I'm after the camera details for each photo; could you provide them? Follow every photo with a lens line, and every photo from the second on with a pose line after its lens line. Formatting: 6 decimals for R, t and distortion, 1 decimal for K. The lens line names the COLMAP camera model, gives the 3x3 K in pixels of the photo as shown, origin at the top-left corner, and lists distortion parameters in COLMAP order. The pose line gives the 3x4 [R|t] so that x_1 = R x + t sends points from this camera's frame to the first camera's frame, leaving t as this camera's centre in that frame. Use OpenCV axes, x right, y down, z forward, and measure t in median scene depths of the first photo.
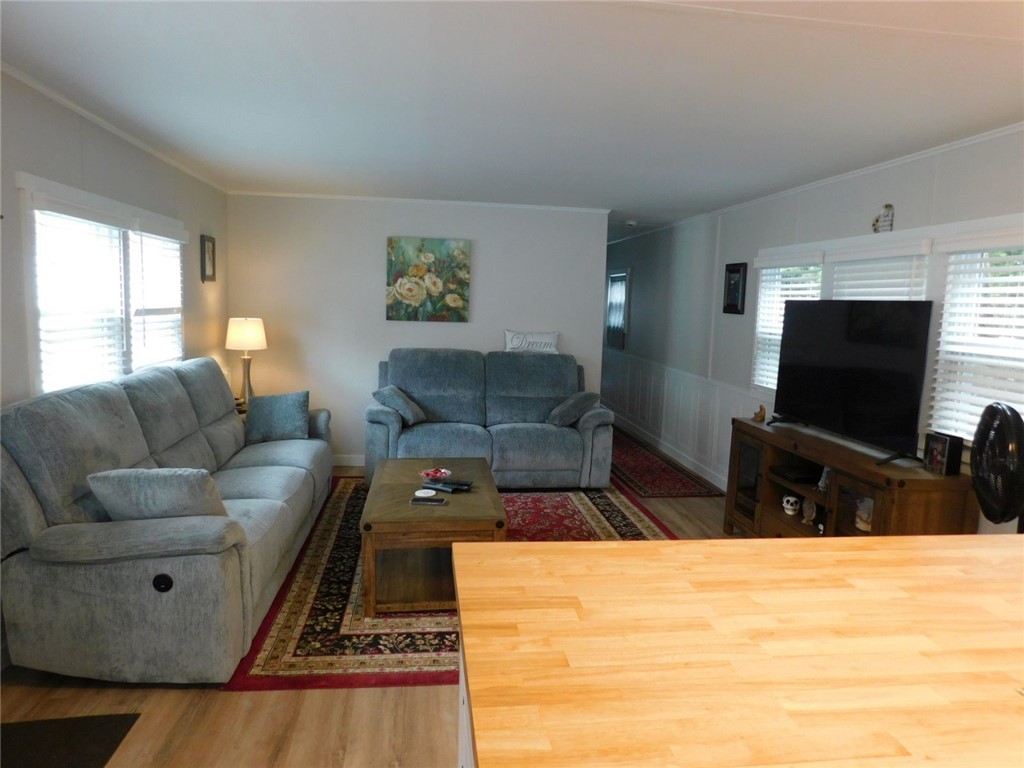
lens RADIAL K [[675.7, 0, 516.2], [0, 675.7, 378.1], [0, 0, 1]] dist [-0.066909, 0.053214]
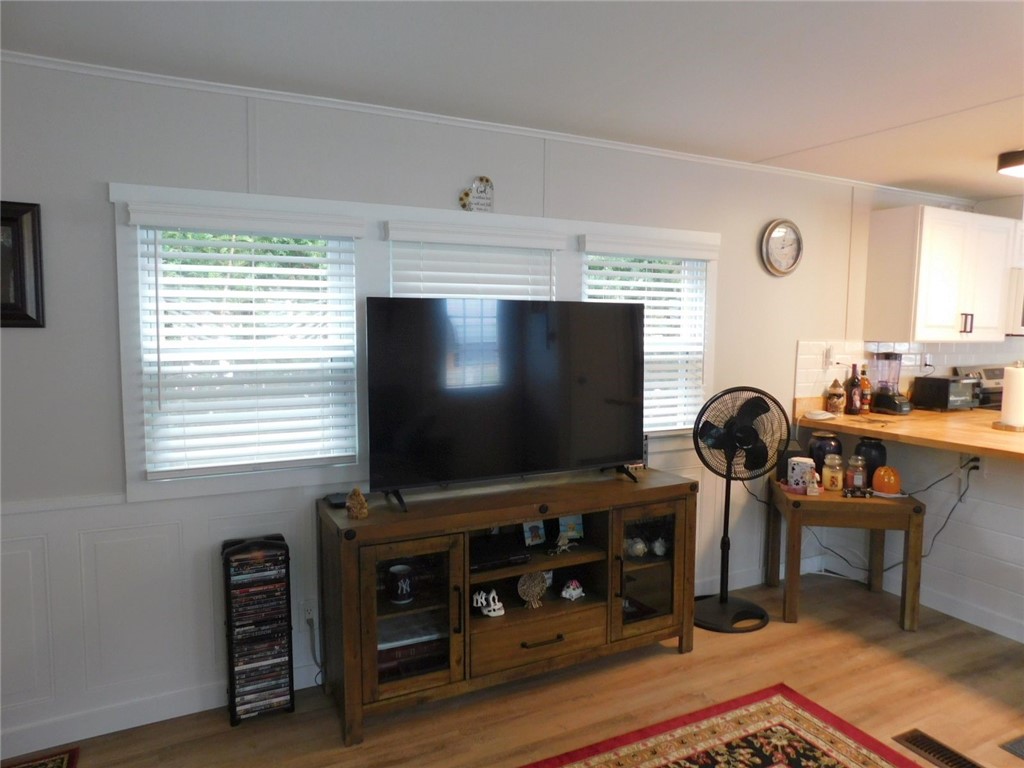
lens RADIAL K [[670.2, 0, 477.3], [0, 670.2, 372.8], [0, 0, 1]] dist [-0.035029, -0.003121]
pose [[-0.283653, -0.113335, 0.952206, -0.209246], [0.090646, 0.985376, 0.144286, -0.145523], [-0.954633, 0.127241, -0.269231, 1.219871]]
